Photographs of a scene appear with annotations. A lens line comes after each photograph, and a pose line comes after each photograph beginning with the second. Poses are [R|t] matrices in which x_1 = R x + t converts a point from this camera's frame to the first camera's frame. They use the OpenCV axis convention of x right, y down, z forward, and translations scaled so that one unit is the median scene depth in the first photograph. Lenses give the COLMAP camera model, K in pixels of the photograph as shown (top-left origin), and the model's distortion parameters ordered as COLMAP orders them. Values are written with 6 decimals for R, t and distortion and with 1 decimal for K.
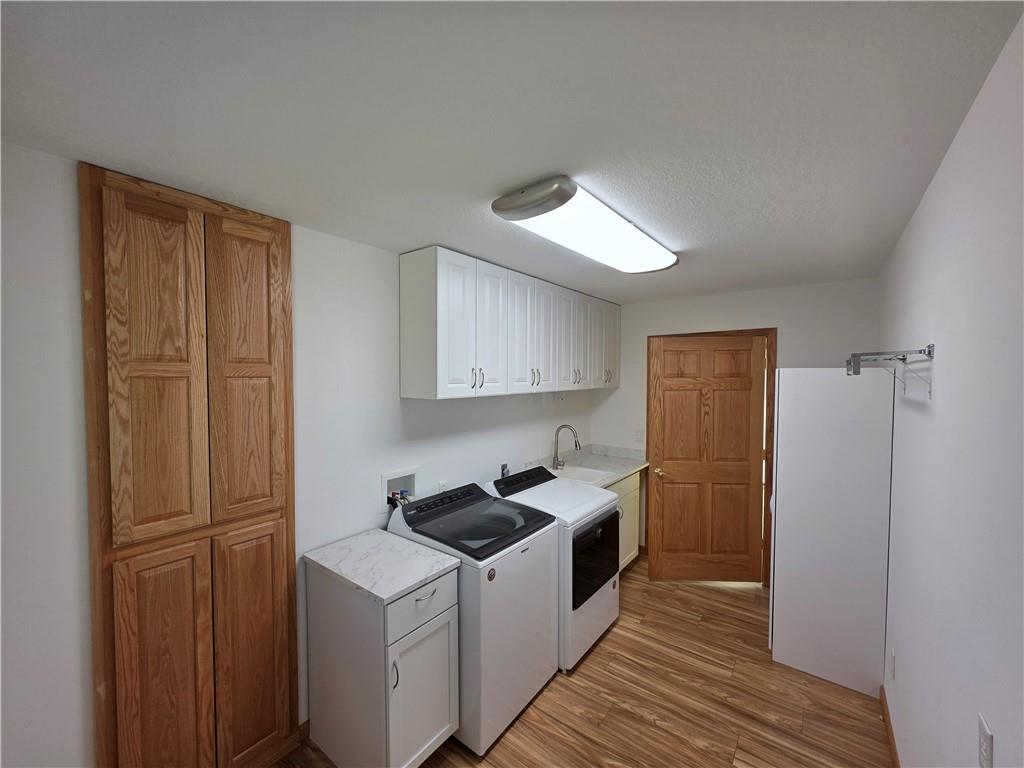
lens RADIAL K [[408.0, 0, 507.5], [0, 408.0, 389.8], [0, 0, 1]] dist [0.000633, 0.000034]
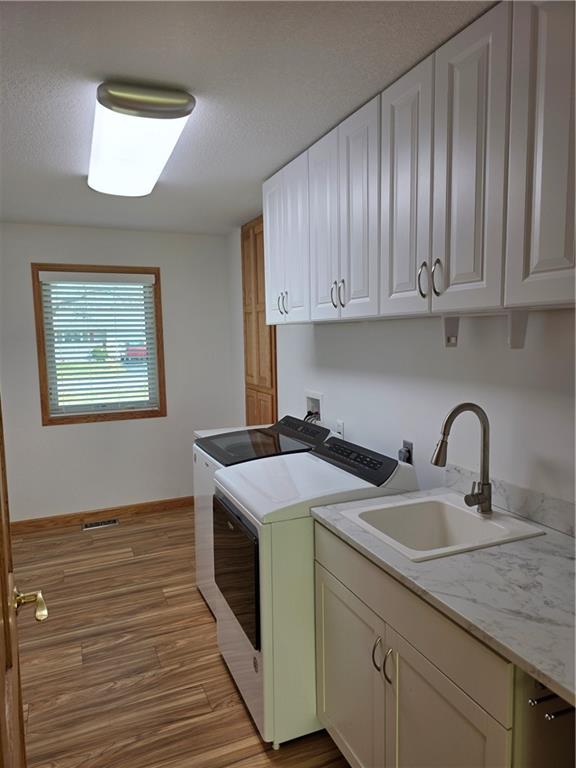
lens RADIAL K [[513.2, 0, 285.7], [0, 513.2, 384.4], [0, 0, 1]] dist [0.040451, -0.010690]
pose [[-0.473099, 0.093260, -0.876059, 1.084620], [-0.006257, 0.994001, 0.109194, 0.021989], [0.880987, 0.057141, -0.469677, 1.759048]]
